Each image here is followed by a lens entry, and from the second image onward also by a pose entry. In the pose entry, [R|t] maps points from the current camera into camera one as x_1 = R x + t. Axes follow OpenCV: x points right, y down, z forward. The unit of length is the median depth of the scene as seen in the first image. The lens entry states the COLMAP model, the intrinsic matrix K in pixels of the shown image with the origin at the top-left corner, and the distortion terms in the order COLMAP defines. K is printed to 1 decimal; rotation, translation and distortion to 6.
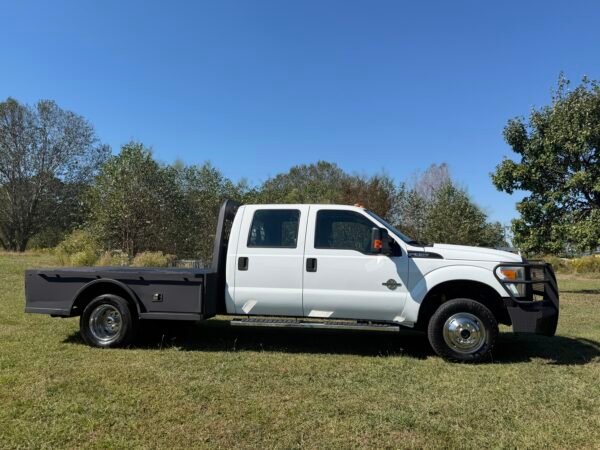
lens RADIAL K [[448.1, 0, 302.5], [0, 448.1, 222.0], [0, 0, 1]] dist [0.084243, -0.098538]
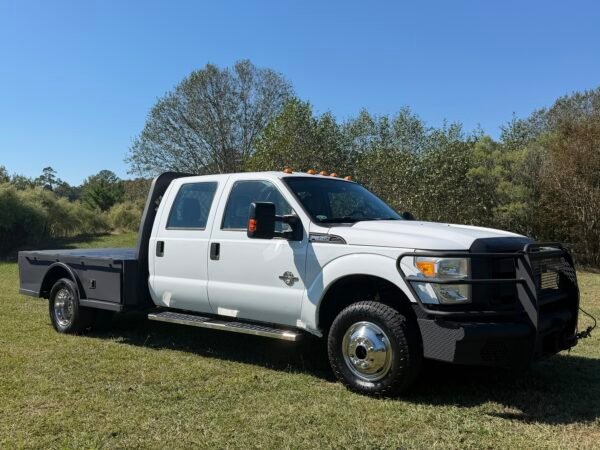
lens RADIAL K [[569.2, 0, 300.0], [0, 569.2, 225.0], [0, 0, 1]] dist [0.141618, -0.236493]
pose [[0.870128, -0.013512, -0.492641, 0.638649], [0.048586, 0.997106, 0.058467, -0.002733], [0.490426, -0.074809, 0.868266, 0.189220]]
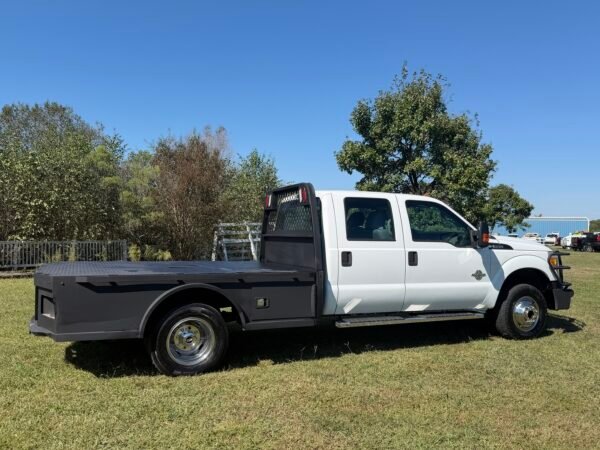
lens RADIAL K [[522.5, 0, 300.0], [0, 522.5, 225.0], [0, 0, 1]] dist [0.092953, -0.014656]
pose [[0.839719, 0.003280, 0.543011, -0.779075], [-0.041831, 0.997401, 0.058663, -0.031565], [-0.541407, -0.071975, 0.837674, 0.185219]]
